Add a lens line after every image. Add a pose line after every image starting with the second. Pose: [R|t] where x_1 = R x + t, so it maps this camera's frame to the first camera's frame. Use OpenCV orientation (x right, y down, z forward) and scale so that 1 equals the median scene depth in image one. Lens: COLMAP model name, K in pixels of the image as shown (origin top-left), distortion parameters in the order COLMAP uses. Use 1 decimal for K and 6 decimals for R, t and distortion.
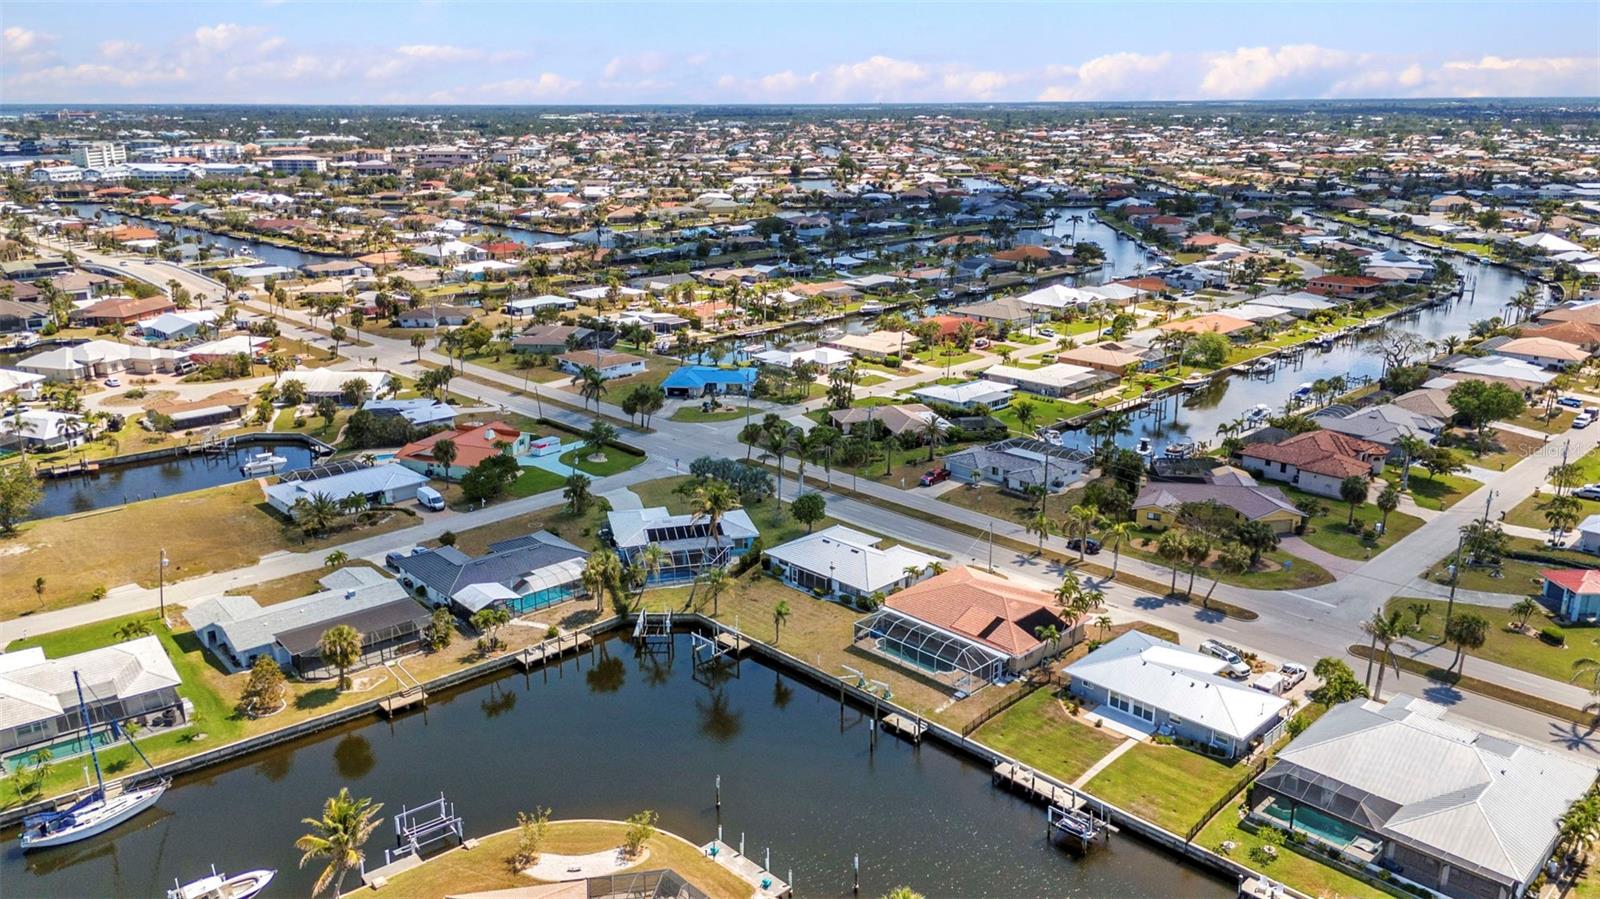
lens RADIAL K [[1170.3, 0, 800.0], [0, 1170.3, 449.5], [0, 0, 1]] dist [0.070808, -0.064423]
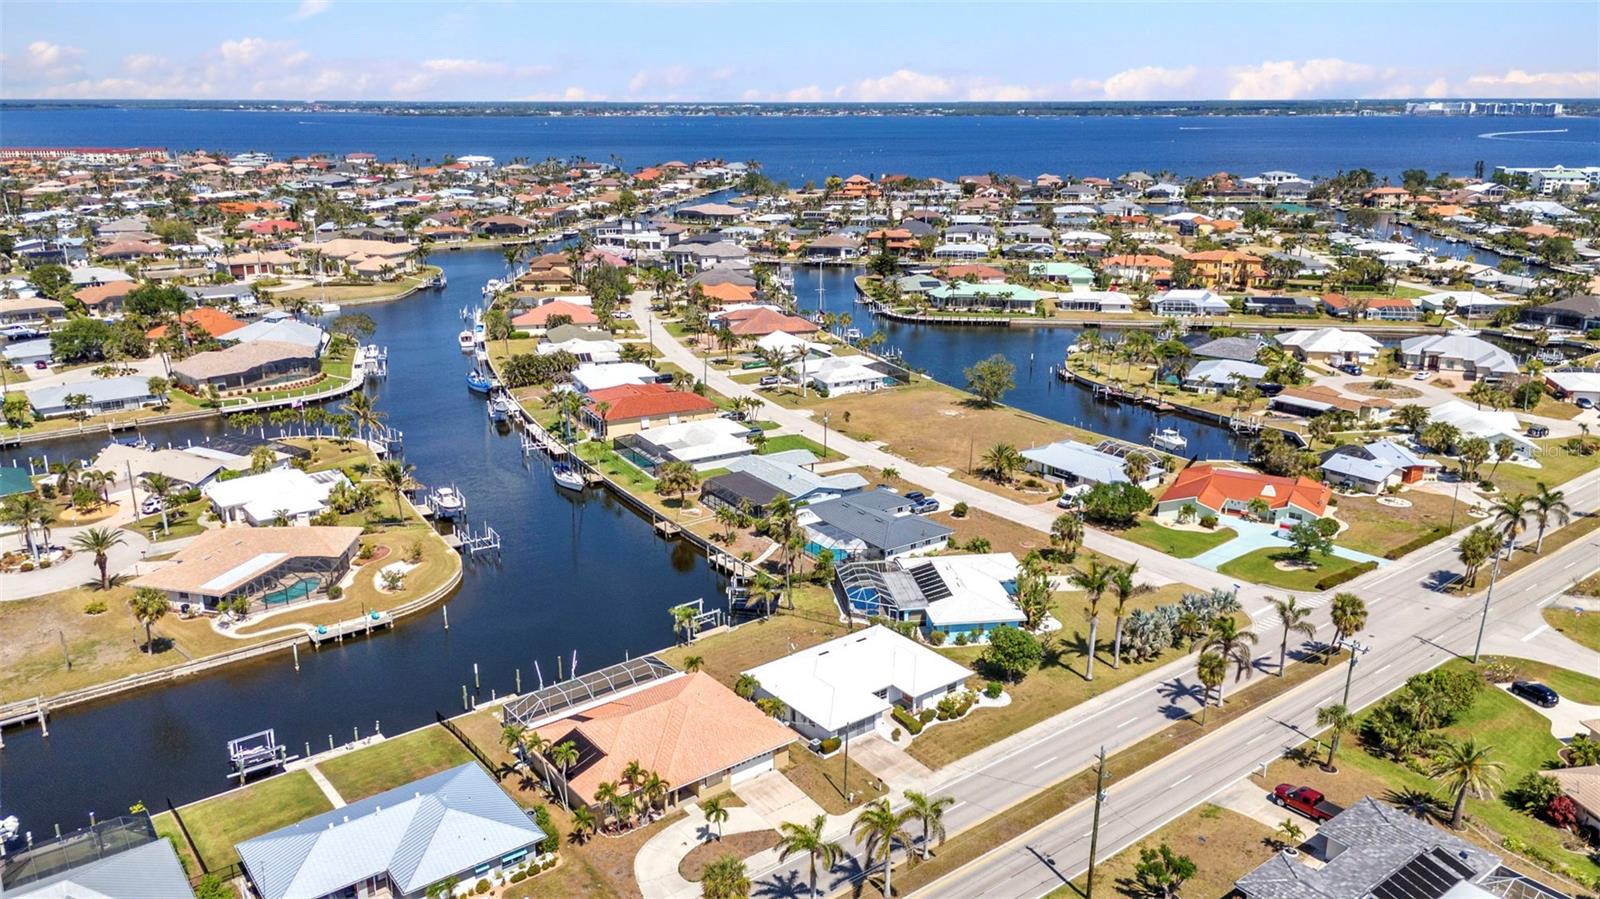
lens RADIAL K [[1170.3, 0, 800.0], [0, 1170.3, 449.5], [0, 0, 1]] dist [0.070808, -0.064423]
pose [[-0.119083, 0.286833, -0.950550, 0.603085], [-0.279816, 0.908863, 0.309308, -0.221017], [0.952640, 0.302813, -0.027970, 0.759035]]
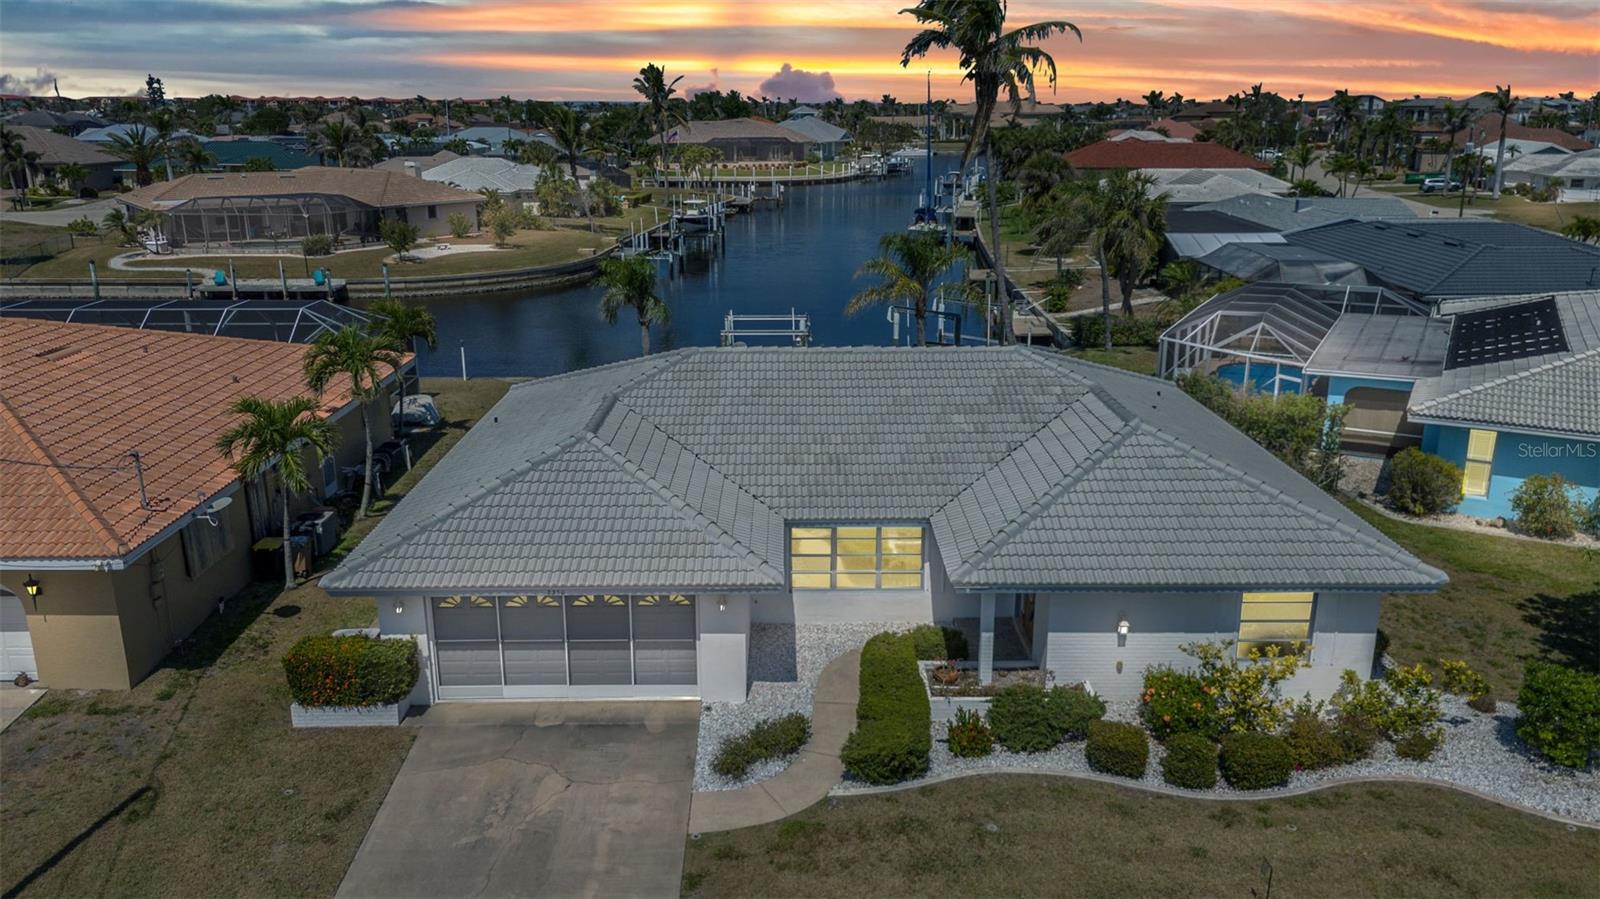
lens RADIAL K [[1173.7, 0, 800.0], [0, 1173.7, 449.5], [0, 0, 1]] dist [0.054313, -0.045568]
pose [[-0.695554, 0.207554, -0.687842, 0.138351], [-0.196889, 0.865653, 0.460304, 0.009304], [0.690970, 0.455595, -0.561243, 0.880096]]
